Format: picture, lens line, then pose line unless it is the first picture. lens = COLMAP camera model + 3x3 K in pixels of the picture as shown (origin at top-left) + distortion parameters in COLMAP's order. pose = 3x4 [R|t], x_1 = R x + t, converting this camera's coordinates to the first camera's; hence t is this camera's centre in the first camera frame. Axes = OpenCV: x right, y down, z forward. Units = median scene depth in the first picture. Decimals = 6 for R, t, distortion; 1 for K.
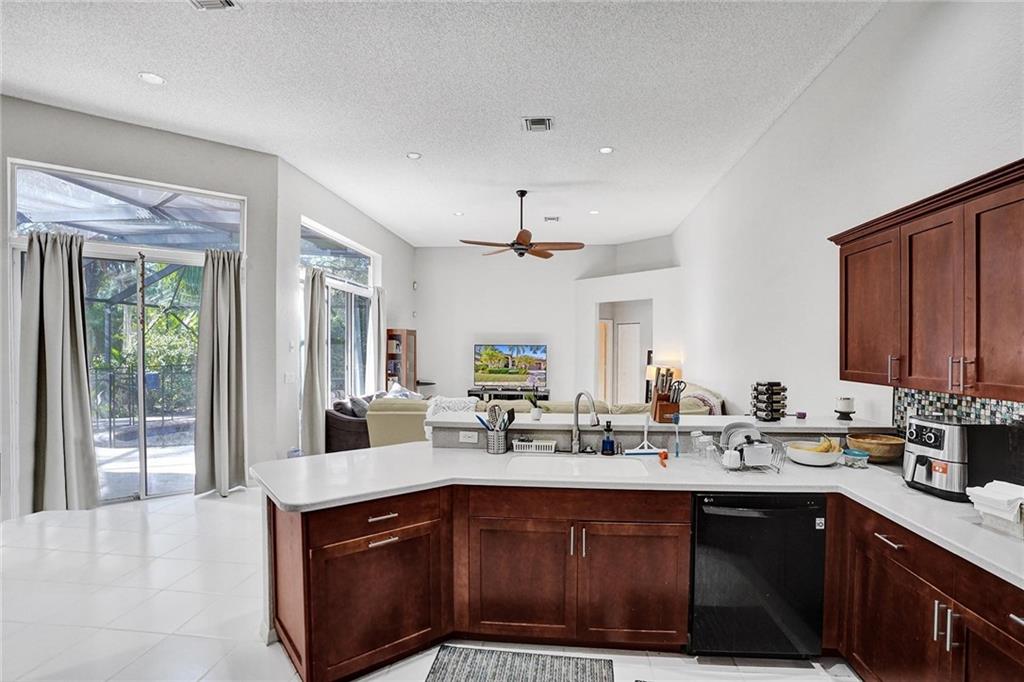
lens RADIAL K [[493.3, 0, 514.8], [0, 493.3, 343.9], [0, 0, 1]] dist [-0.042523, 0.000930]
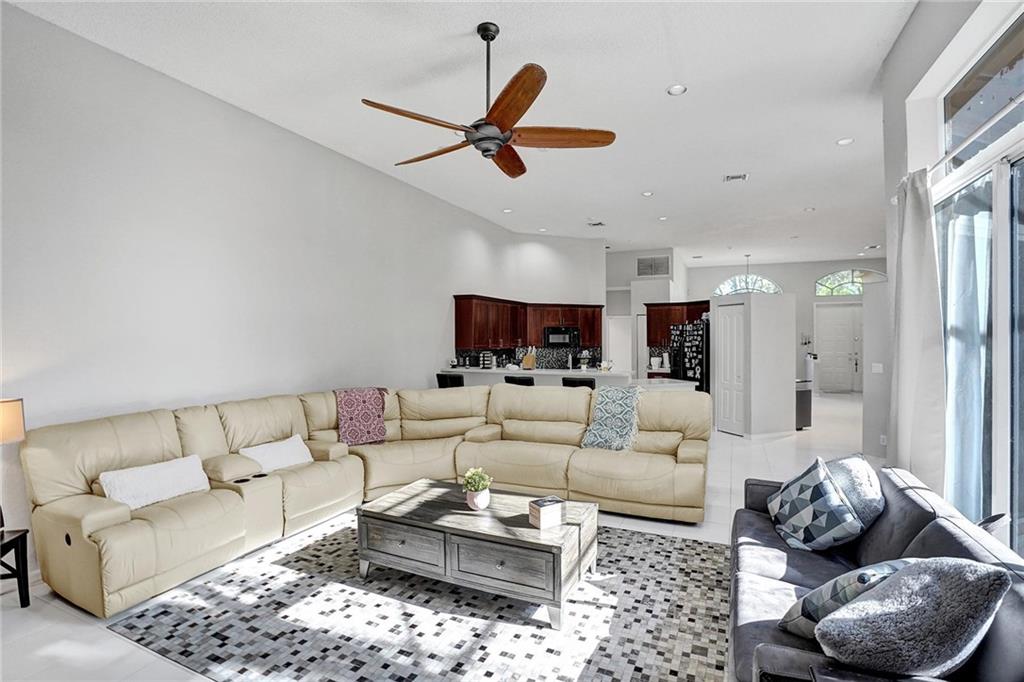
lens RADIAL K [[478.7, 0, 512.4], [0, 478.7, 340.0], [0, 0, 1]] dist [-0.049767, 0.000487]
pose [[-0.945251, -0.003085, 0.326330, -0.127611], [-0.001767, 0.999989, 0.004334, 0.001990], [-0.326339, 0.003520, -0.945246, 1.115418]]
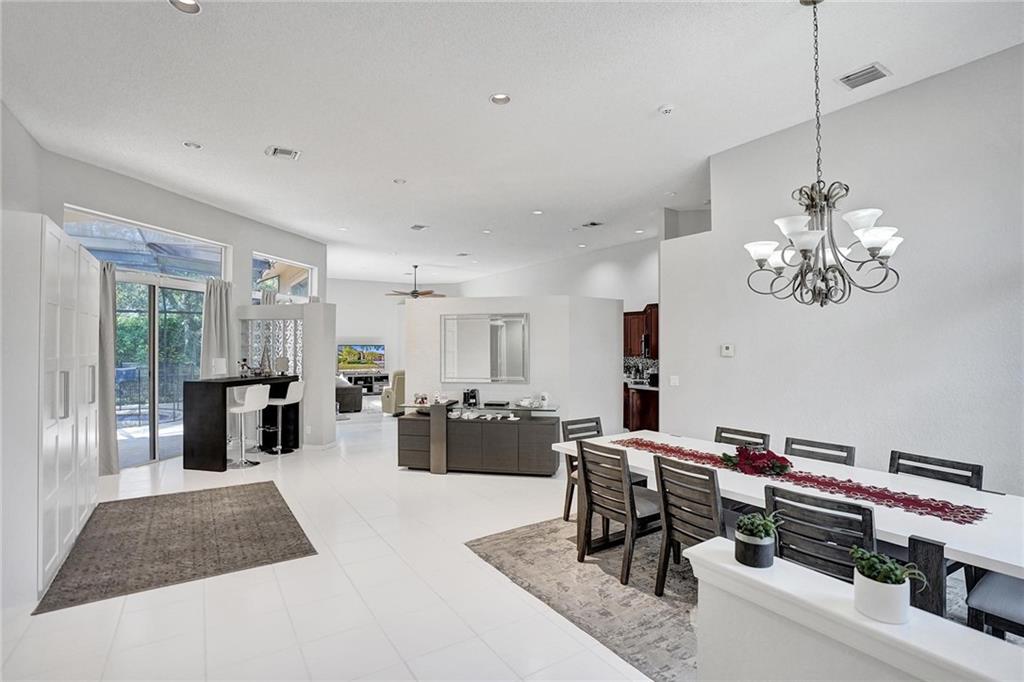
lens RADIAL K [[485.5, 0, 512.0], [0, 485.5, 338.9], [0, 0, 1]] dist [-0.075068, 0.031810]
pose [[0.775826, 0.000274, 0.630947, -0.685062], [0.003561, 0.999982, -0.004813, -0.009401], [-0.630937, 0.005981, 0.775811, -0.543907]]
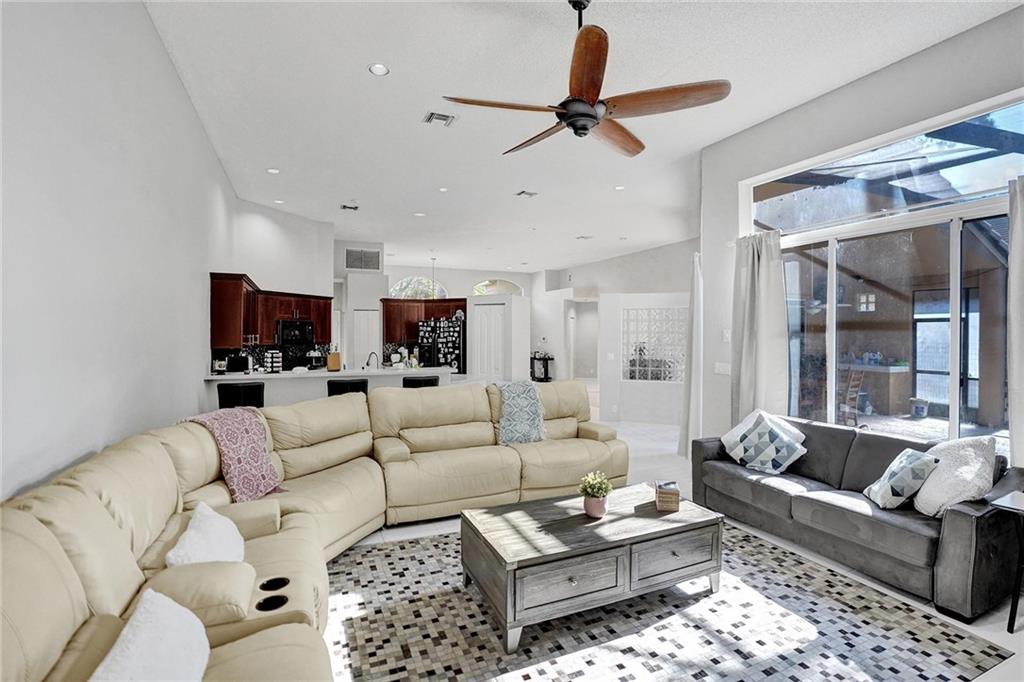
lens RADIAL K [[485.5, 0, 512.0], [0, 485.5, 338.9], [0, 0, 1]] dist [-0.075068, 0.031810]
pose [[-0.870393, -0.002237, -0.492352, 0.220803], [-0.004618, 0.999983, 0.003621, 0.006792], [0.492336, 0.005426, -0.870388, 1.046899]]
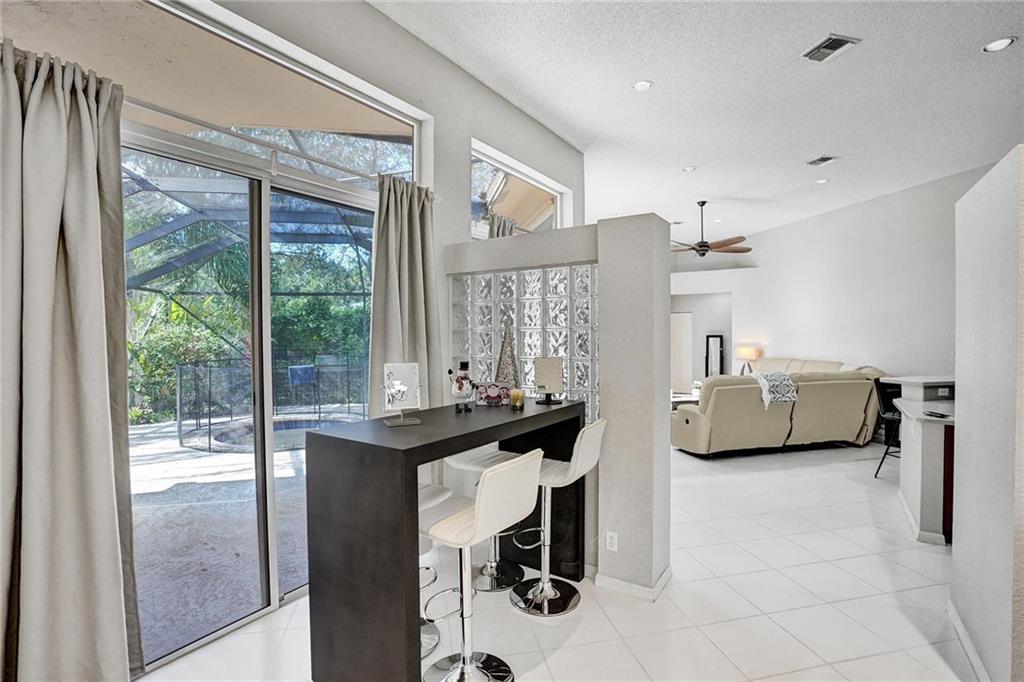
lens RADIAL K [[485.5, 0, 512.0], [0, 485.5, 338.9], [0, 0, 1]] dist [-0.075068, 0.031810]
pose [[0.954551, -0.016219, 0.297605, -0.597278], [0.012227, 0.999809, 0.015270, -0.001156], [-0.297796, -0.010937, 0.954567, 0.023445]]
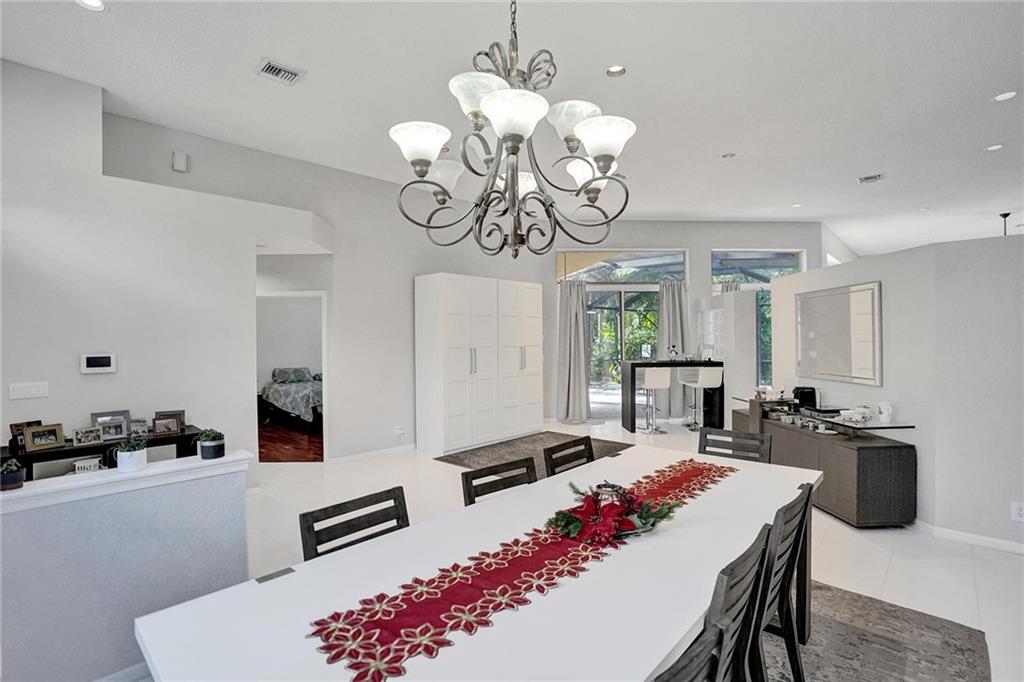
lens RADIAL K [[478.7, 0, 512.4], [0, 478.7, 340.0], [0, 0, 1]] dist [-0.049767, 0.000487]
pose [[0.793940, -0.015637, -0.607795, -0.235758], [0.017884, 0.999837, -0.002362, 0.004190], [0.607733, -0.008995, 0.794091, -0.574855]]
